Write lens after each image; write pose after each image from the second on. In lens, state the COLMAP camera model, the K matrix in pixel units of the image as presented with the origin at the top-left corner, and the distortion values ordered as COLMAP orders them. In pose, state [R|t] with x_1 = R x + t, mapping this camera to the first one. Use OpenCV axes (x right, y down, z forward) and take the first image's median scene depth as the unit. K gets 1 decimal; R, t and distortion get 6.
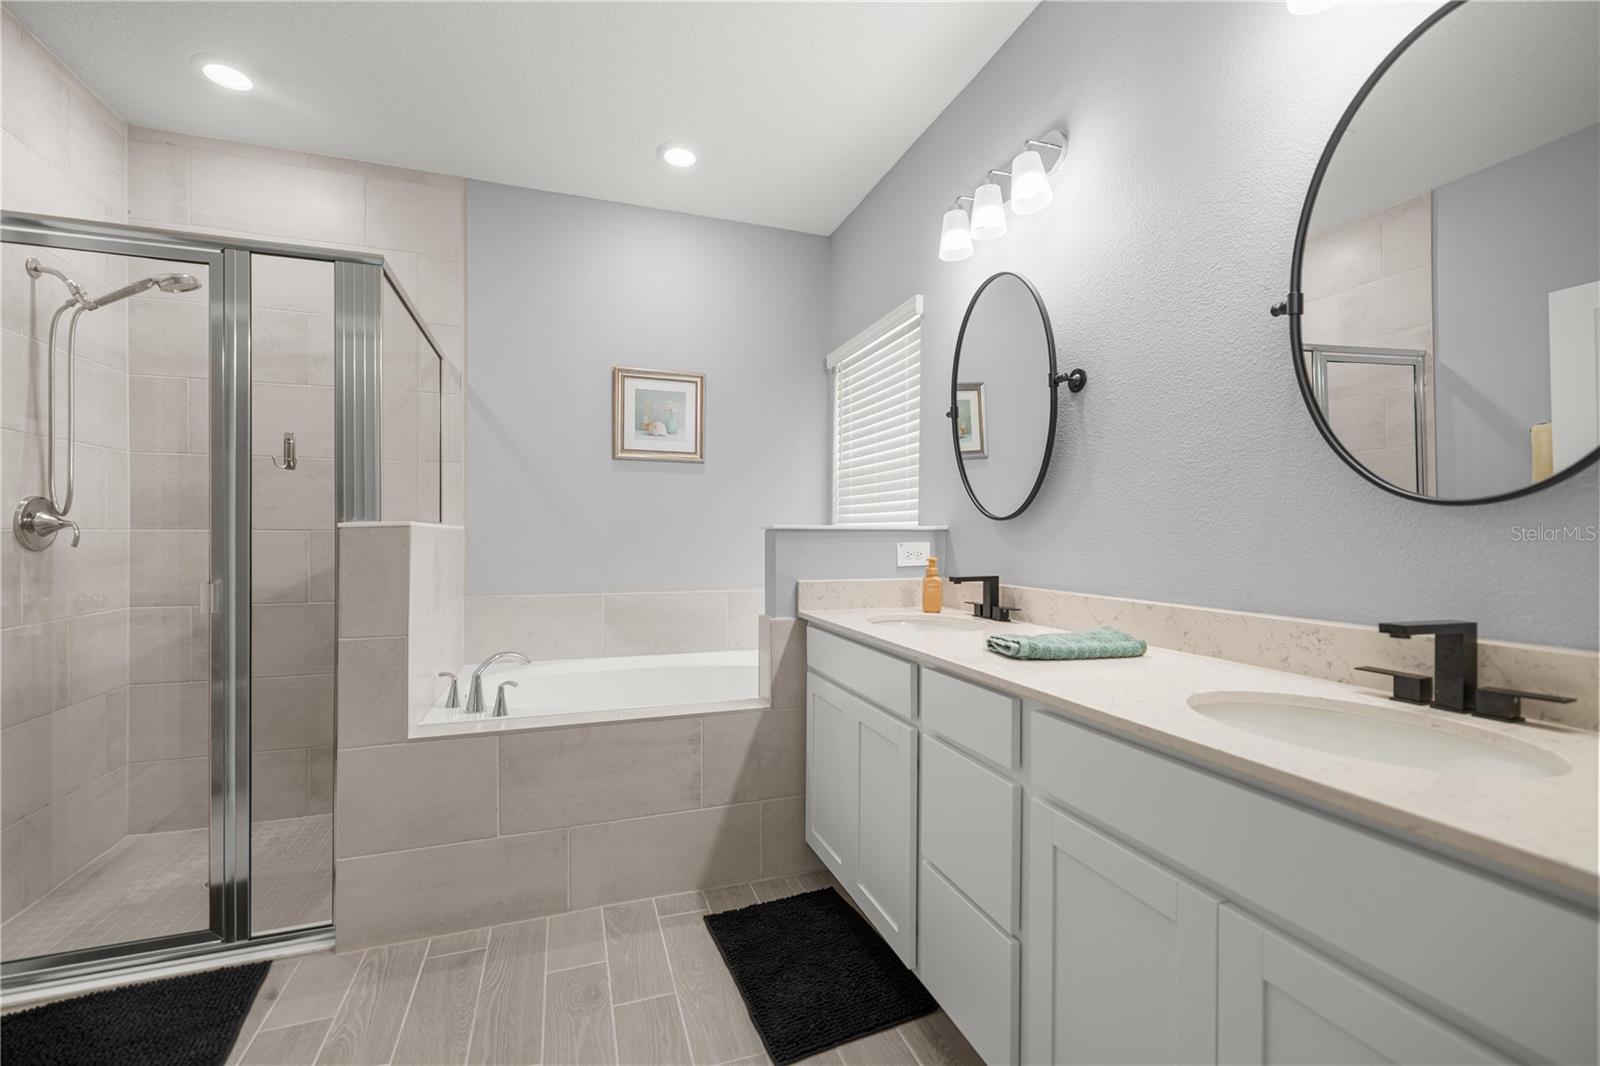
lens RADIAL K [[664.3, 0, 796.6], [0, 664.3, 534.0], [0, 0, 1]] dist [0.000846, 0.000241]
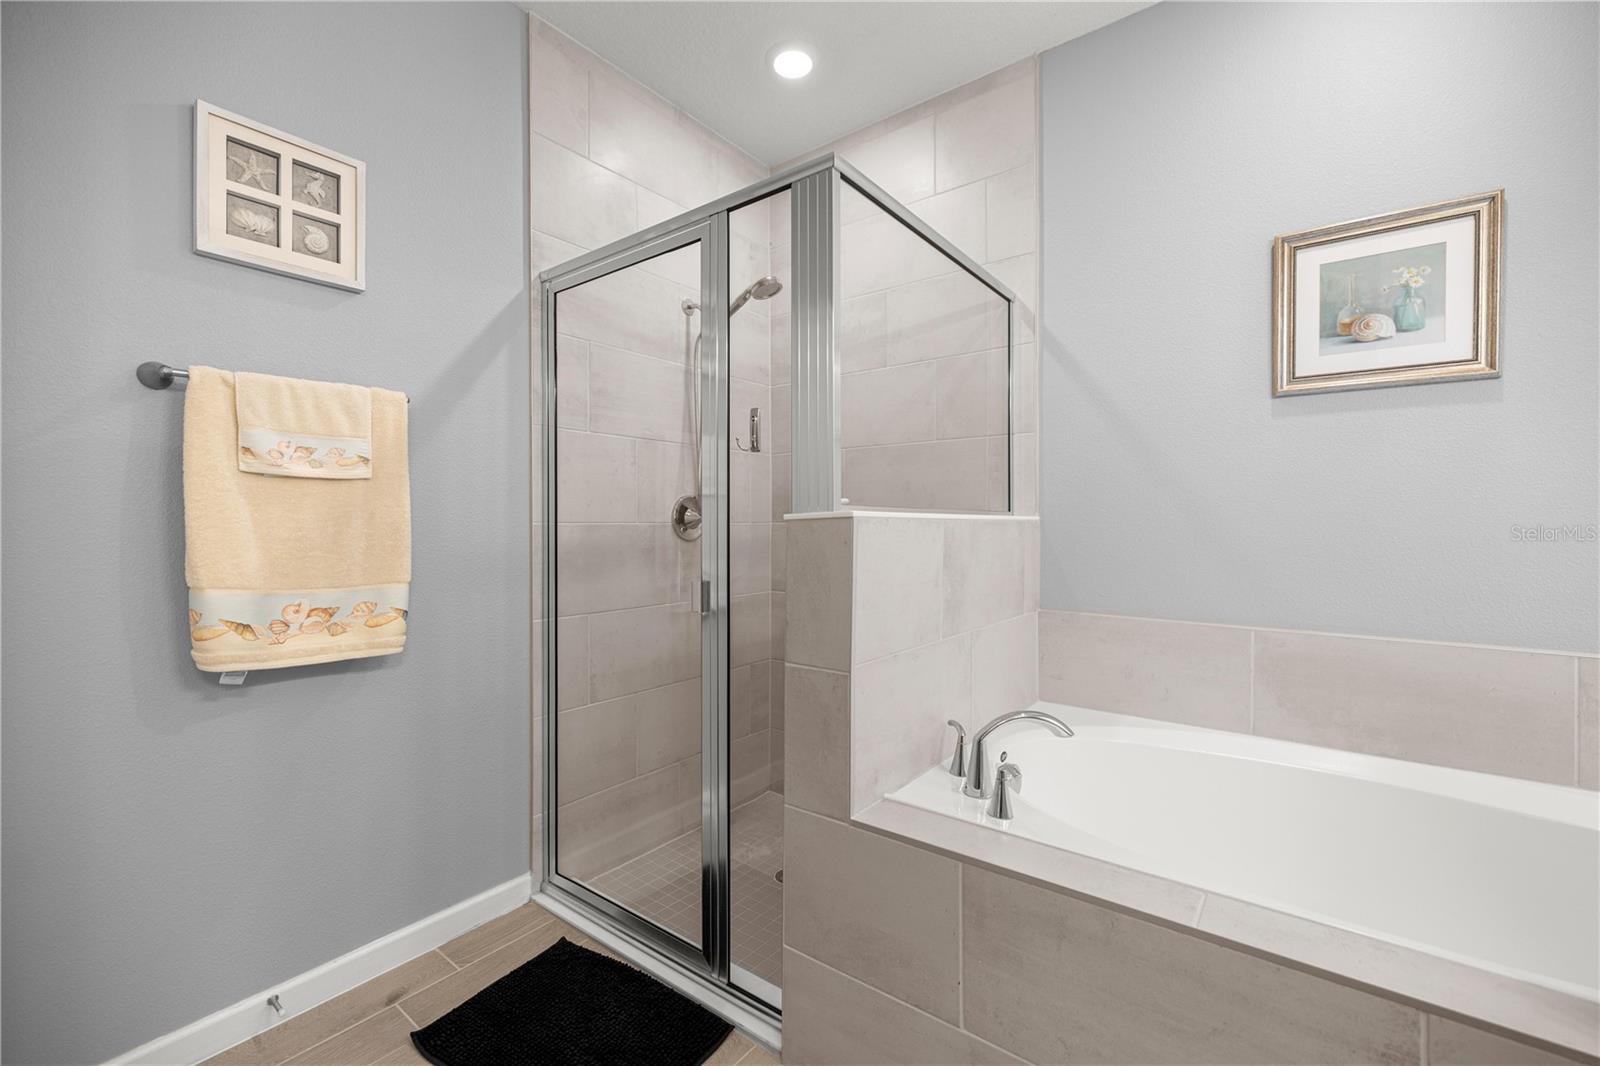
lens RADIAL K [[664.3, 0, 805.7], [0, 664.3, 526.1], [0, 0, 1]] dist [0.000846, 0.000241]
pose [[0.545475, -0.000089, -0.838127, -0.013125], [0.001807, 0.999998, 0.001070, -0.002058], [0.838125, -0.002098, 0.545474, 0.366503]]
